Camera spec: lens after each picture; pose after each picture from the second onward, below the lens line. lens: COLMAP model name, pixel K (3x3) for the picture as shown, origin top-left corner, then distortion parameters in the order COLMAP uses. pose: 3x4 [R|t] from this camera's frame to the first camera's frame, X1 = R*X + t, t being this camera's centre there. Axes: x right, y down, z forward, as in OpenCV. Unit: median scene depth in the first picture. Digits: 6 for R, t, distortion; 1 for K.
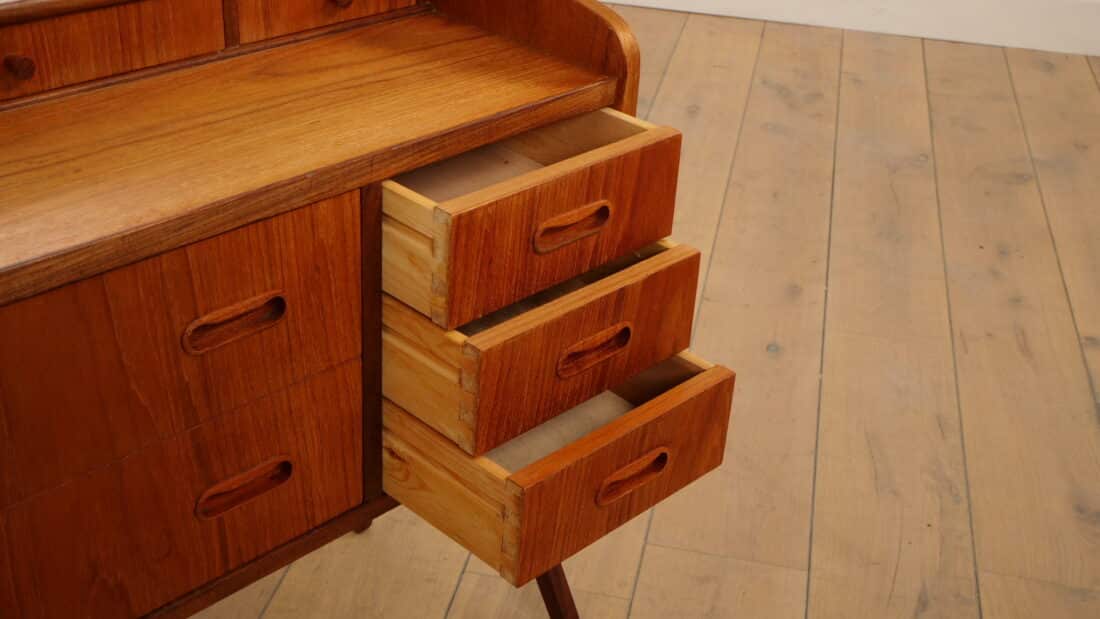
lens RADIAL K [[1411.8, 0, 550.0], [0, 1411.8, 309.5], [0, 0, 1]] dist [0.030156, 0.025155]
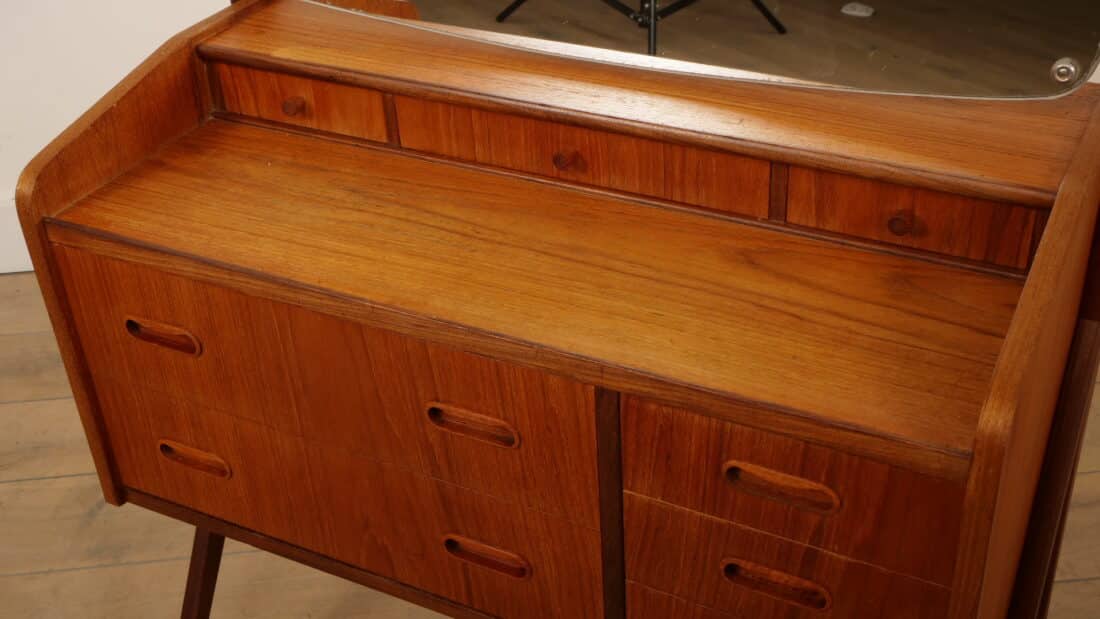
lens RADIAL K [[1351.6, 0, 550.0], [0, 1351.6, 309.5], [0, 0, 1]] dist [0.010726, 0.062615]
pose [[0.284397, 0.460719, -0.840748, 0.565902], [-0.412386, 0.850472, 0.326551, -0.381448], [0.865480, 0.253842, 0.431866, 0.470815]]
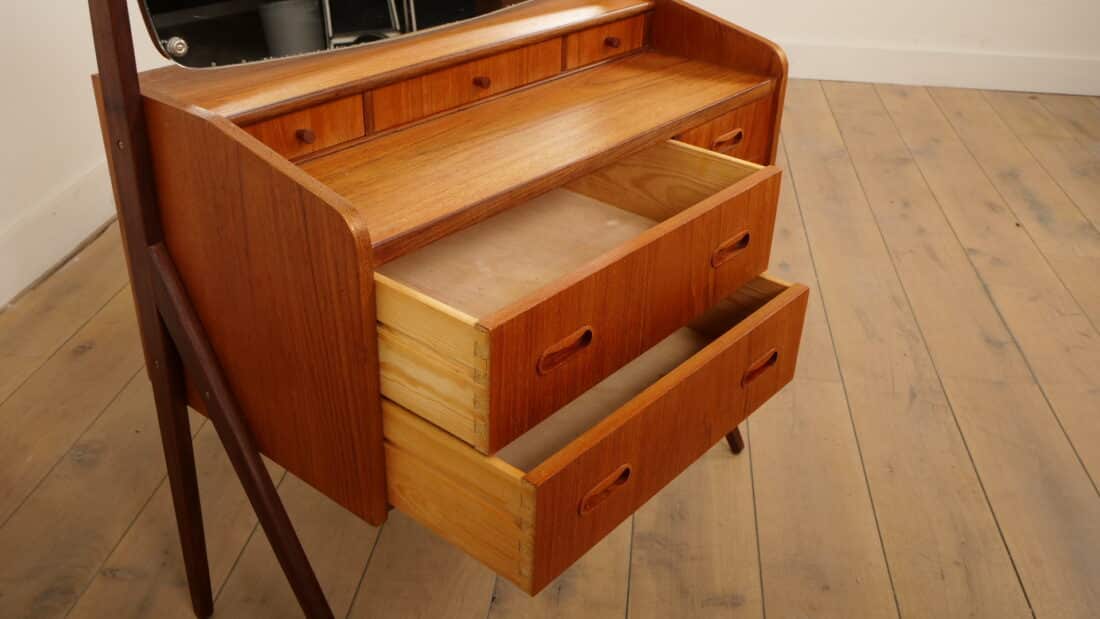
lens RADIAL K [[1025.3, 0, 550.0], [0, 1025.3, 309.5], [0, 0, 1]] dist [0.002525, 0.001469]
pose [[0.996226, -0.065969, 0.056411, -0.337424], [0.065981, 0.997820, 0.001643, 0.110455], [-0.056396, 0.002085, 0.998406, -0.287869]]
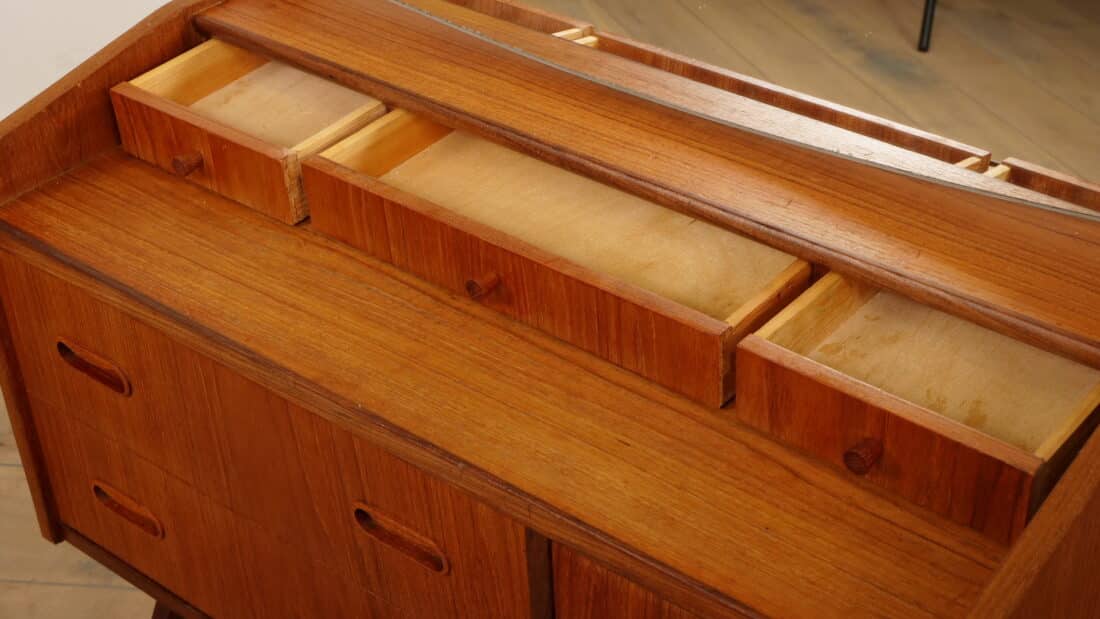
lens RADIAL K [[1709.3, 0, 550.0], [0, 1709.3, 309.5], [0, 0, 1]] dist [0.013786, -0.015303]
pose [[0.080510, 0.510133, -0.856319, 0.573042], [-0.451017, 0.784772, 0.425107, -0.536590], [0.888876, 0.351989, 0.293261, 0.591611]]
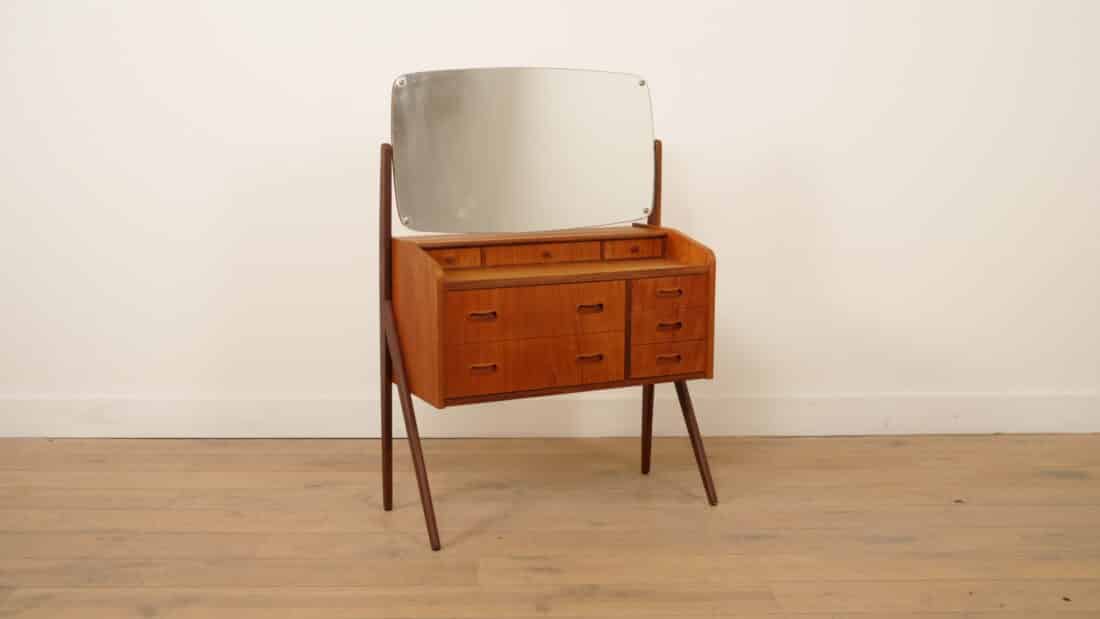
lens RADIAL K [[1411.8, 0, 550.0], [0, 1411.8, 309.5], [0, 0, 1]] dist [0.030156, 0.025155]
pose [[0.940132, -0.007964, -0.340719, 0.849449], [-0.116469, 0.932030, -0.343154, 1.153753], [0.320293, 0.362293, 0.875304, -2.072708]]
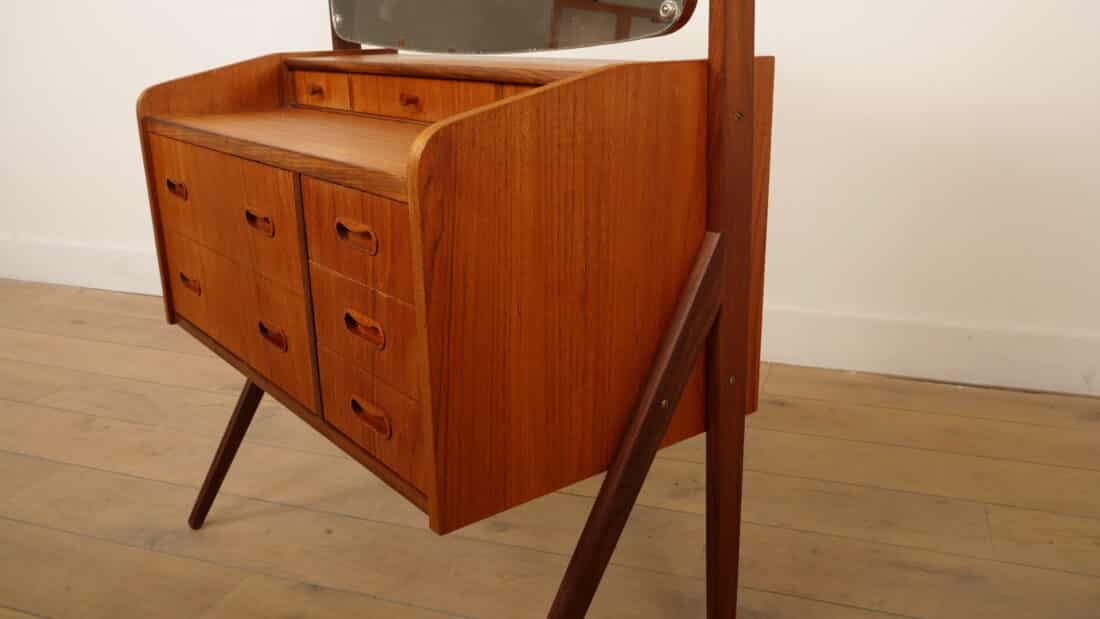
lens RADIAL K [[910.5, 0, 550.0], [0, 910.5, 309.5], [0, 0, 1]] dist [-0.003409, -0.000198]
pose [[-0.132067, 0.244501, -0.960613, 0.685269], [-0.477891, 0.833333, 0.277807, -0.315381], [0.868435, 0.495757, 0.006789, 1.135978]]
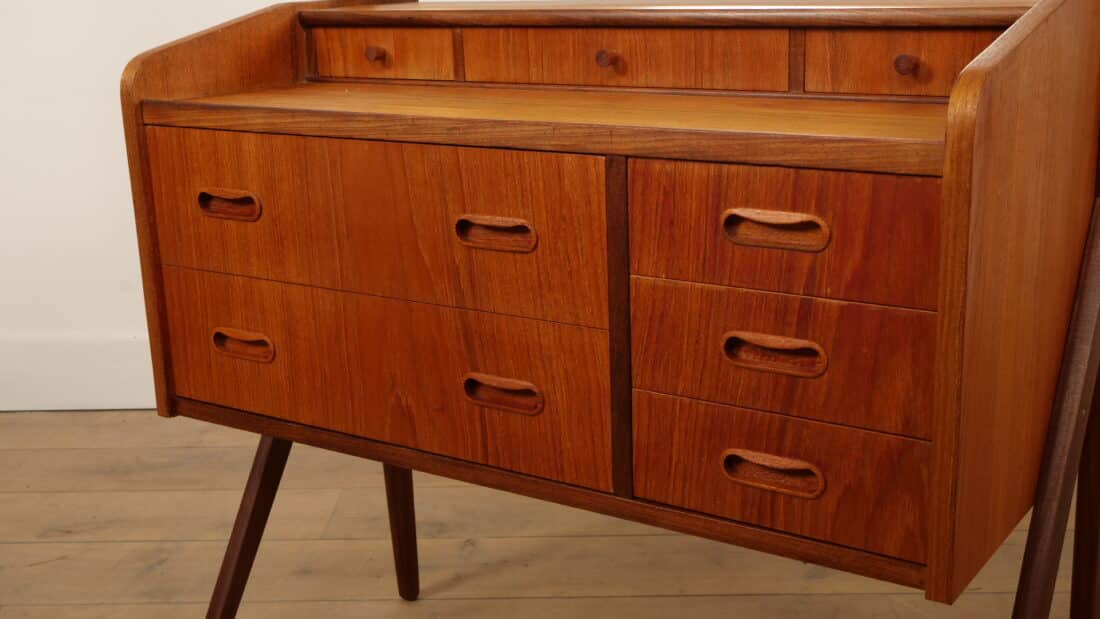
lens RADIAL K [[1351.6, 0, 550.0], [0, 1351.6, 309.5], [0, 0, 1]] dist [0.010726, 0.062615]
pose [[0.174092, 0.191101, -0.966008, 0.769865], [-0.447418, 0.889235, 0.095281, -0.053774], [0.877217, 0.415622, 0.240311, 0.666394]]
